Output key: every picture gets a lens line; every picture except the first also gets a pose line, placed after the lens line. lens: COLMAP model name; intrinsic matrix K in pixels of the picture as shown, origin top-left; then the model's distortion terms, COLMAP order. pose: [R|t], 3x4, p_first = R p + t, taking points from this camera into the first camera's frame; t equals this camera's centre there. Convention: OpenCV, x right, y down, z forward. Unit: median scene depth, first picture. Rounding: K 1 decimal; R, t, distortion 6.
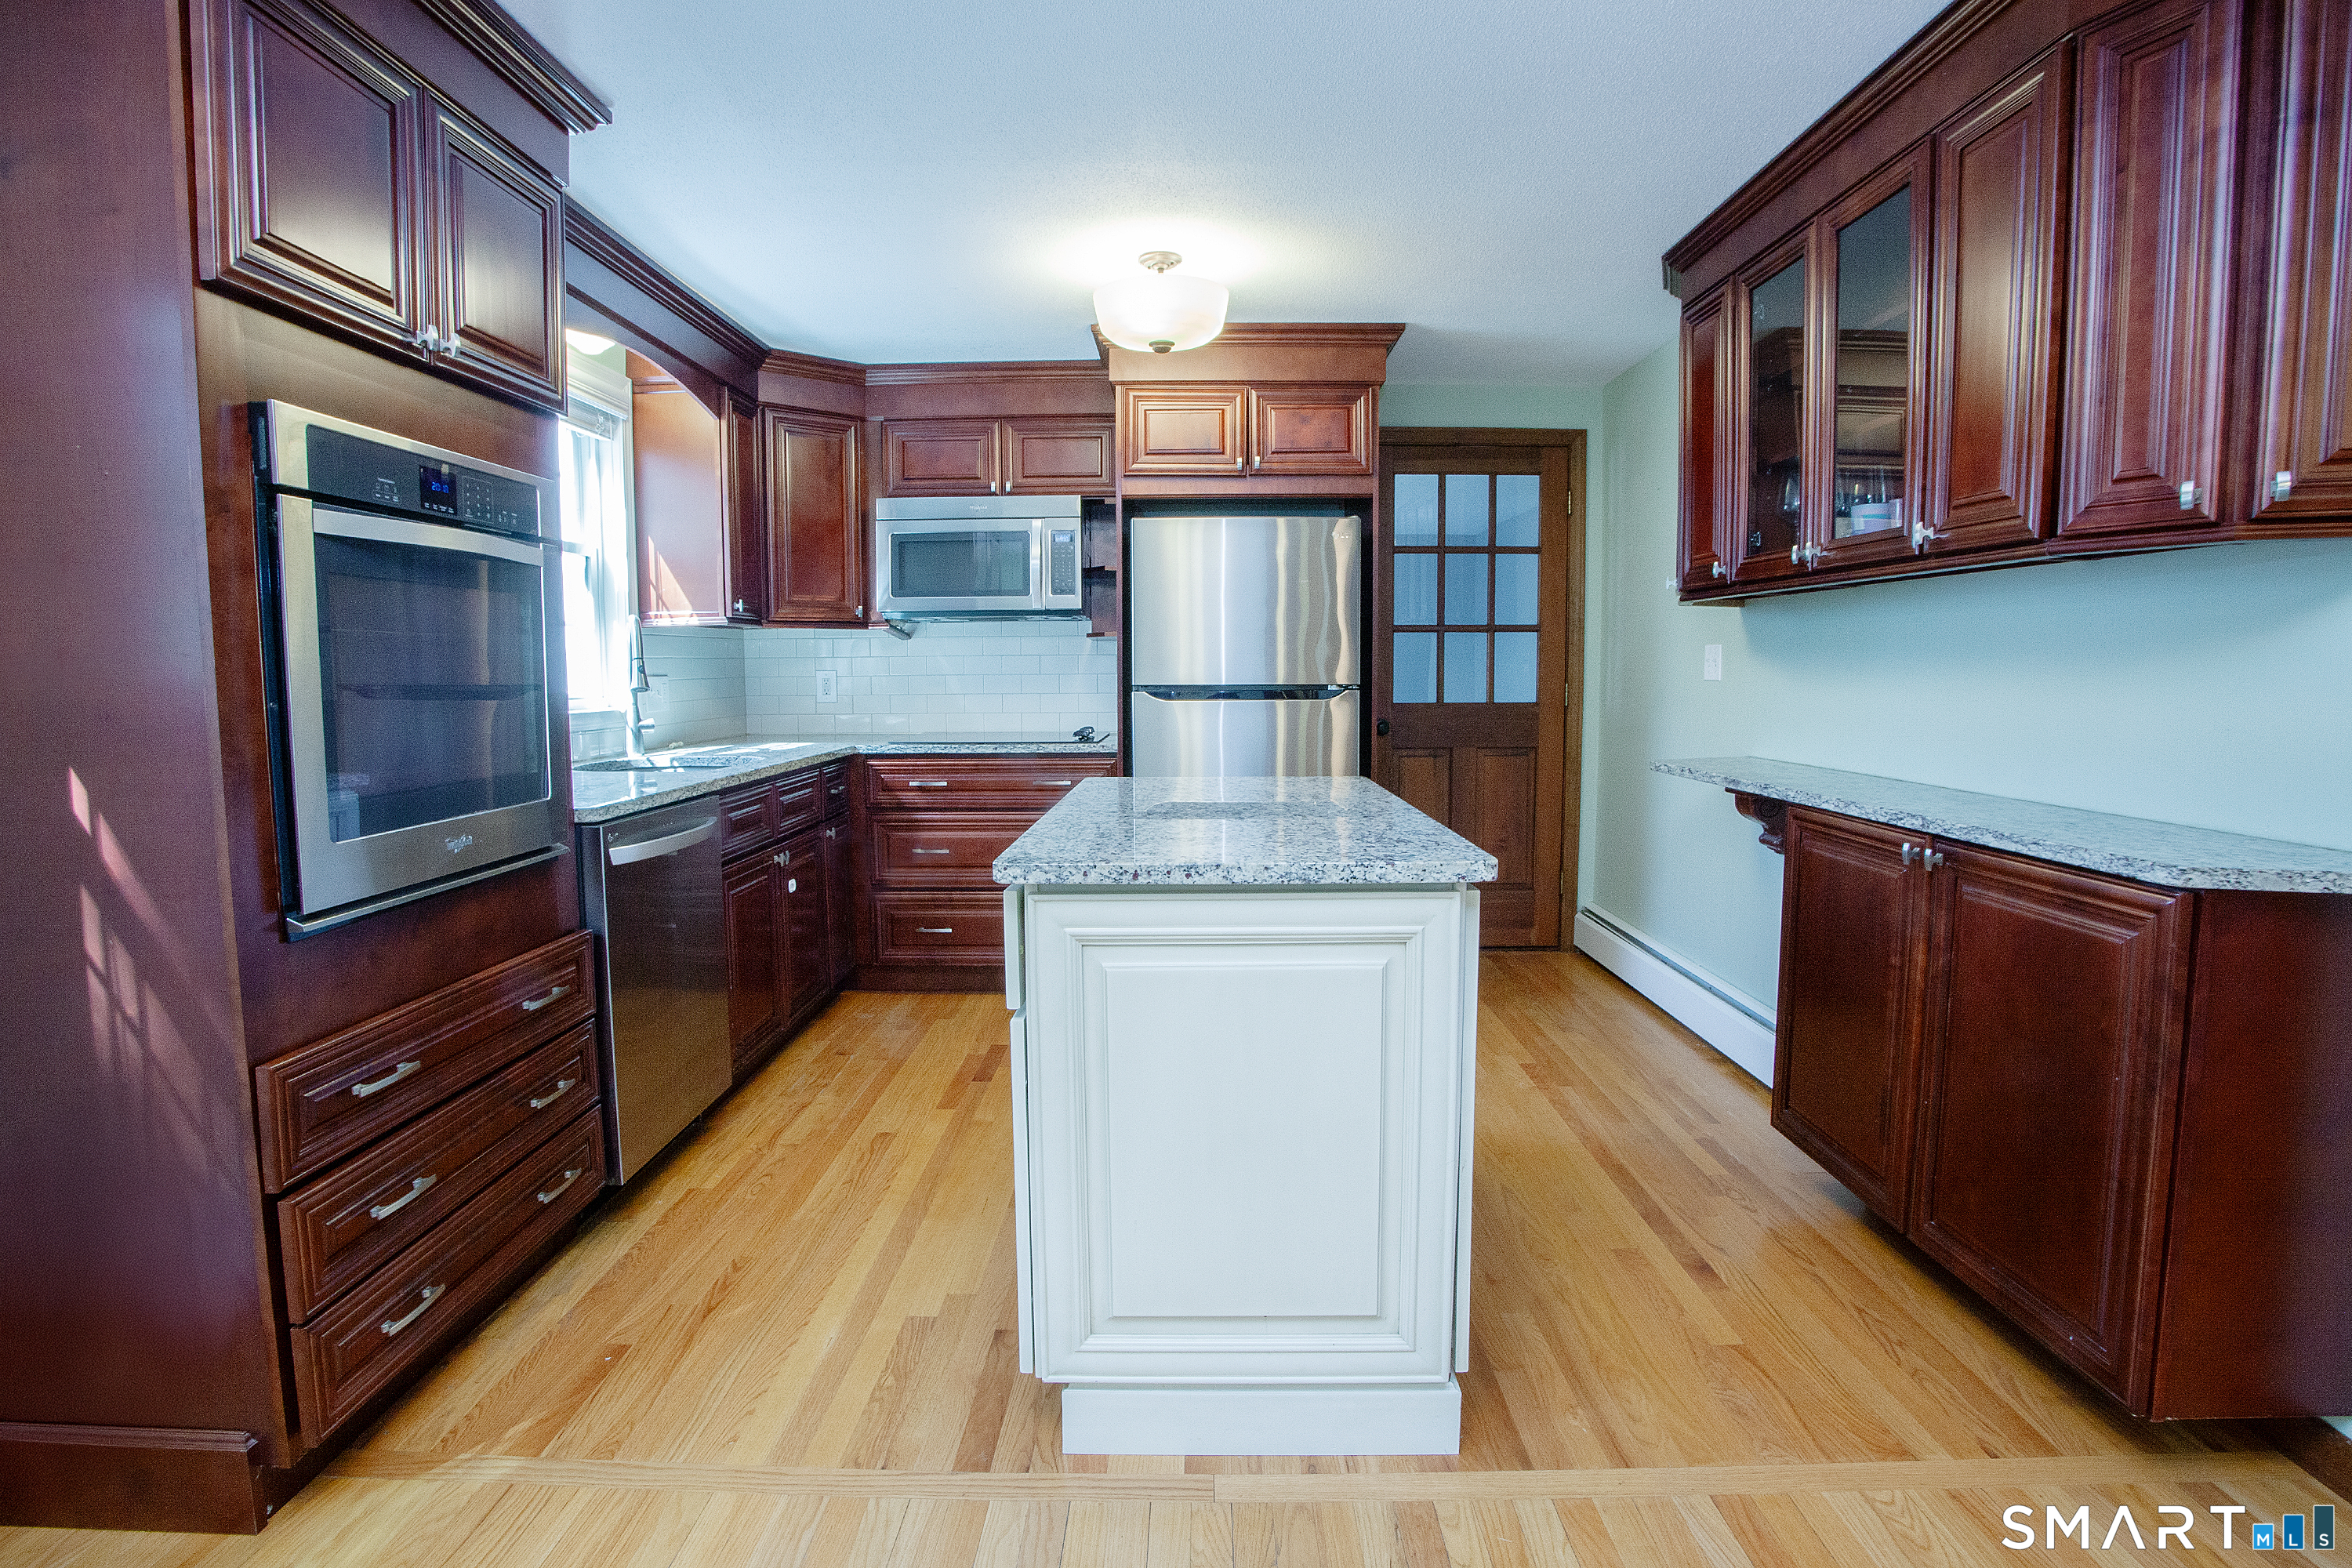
lens RADIAL K [[1151.0, 0, 1181.9], [0, 1151.0, 781.2], [0, 0, 1]] dist [-0.088793, 0.030039]
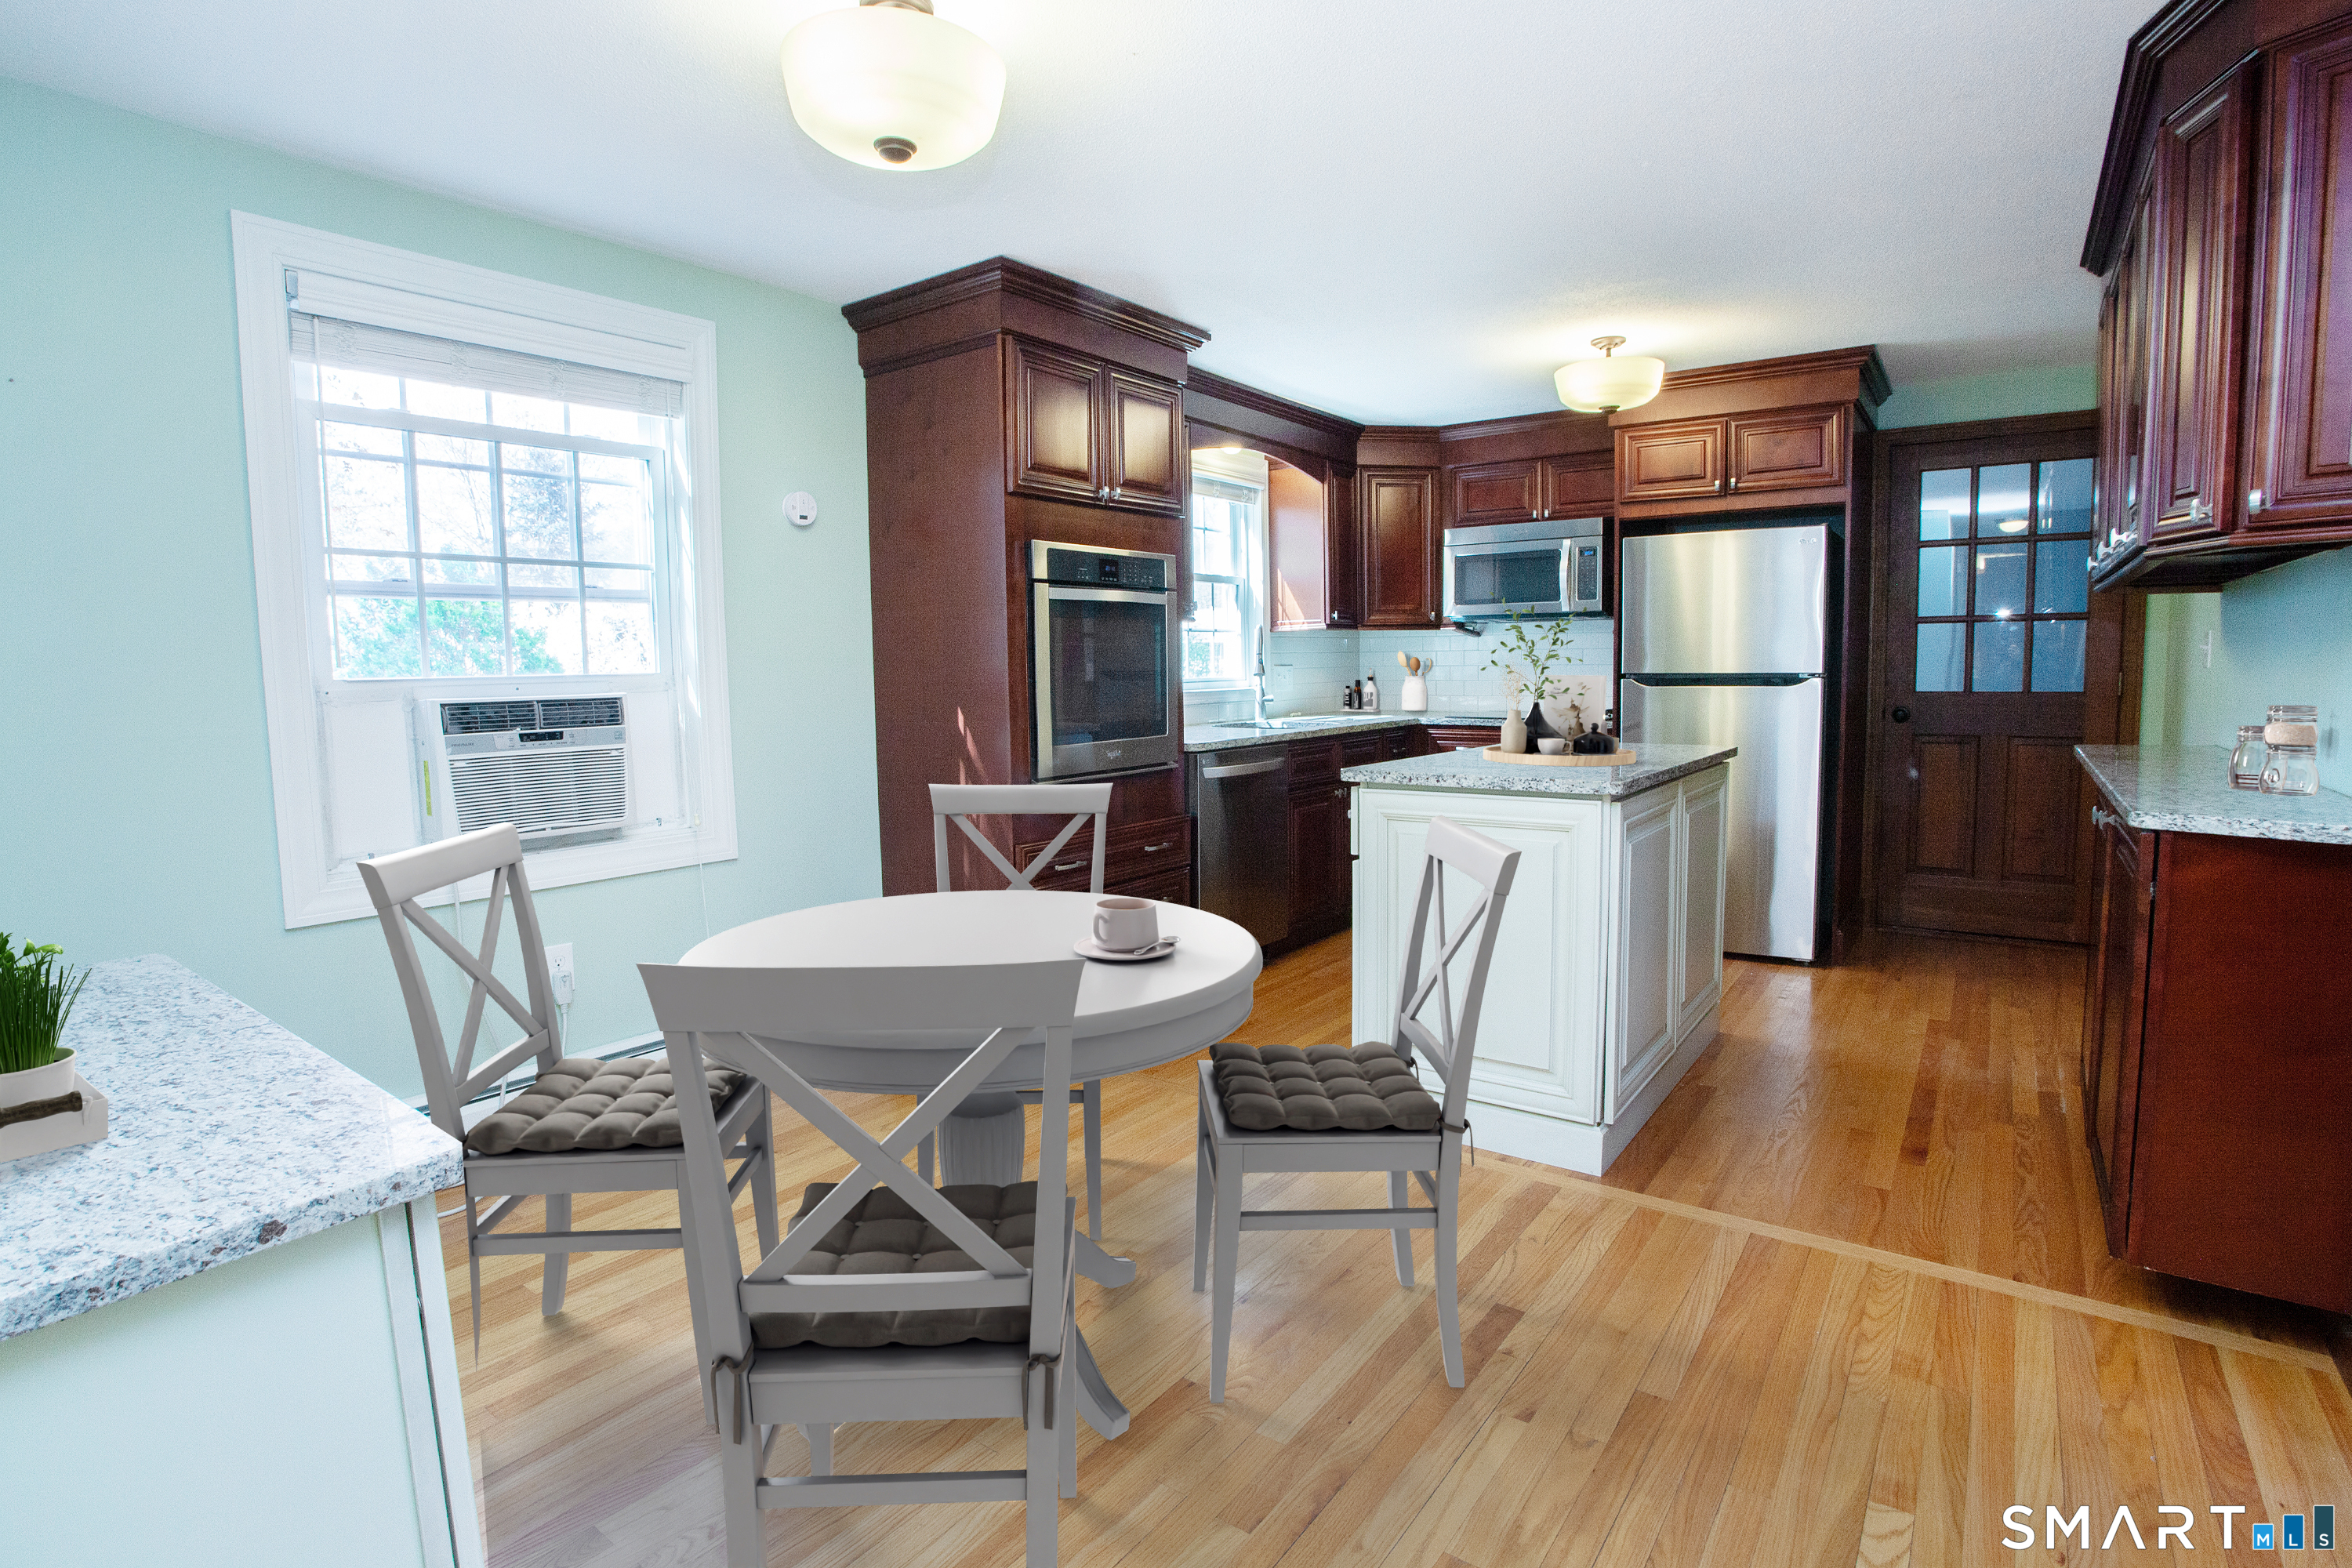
lens RADIAL K [[1151.0, 0, 1181.9], [0, 1151.0, 781.2], [0, 0, 1]] dist [-0.088793, 0.030039]
pose [[0.812117, 0.050575, -0.581299, 0.291043], [-0.045284, 0.998695, 0.023624, 0.024688], [0.581735, 0.007138, 0.813347, -0.262376]]
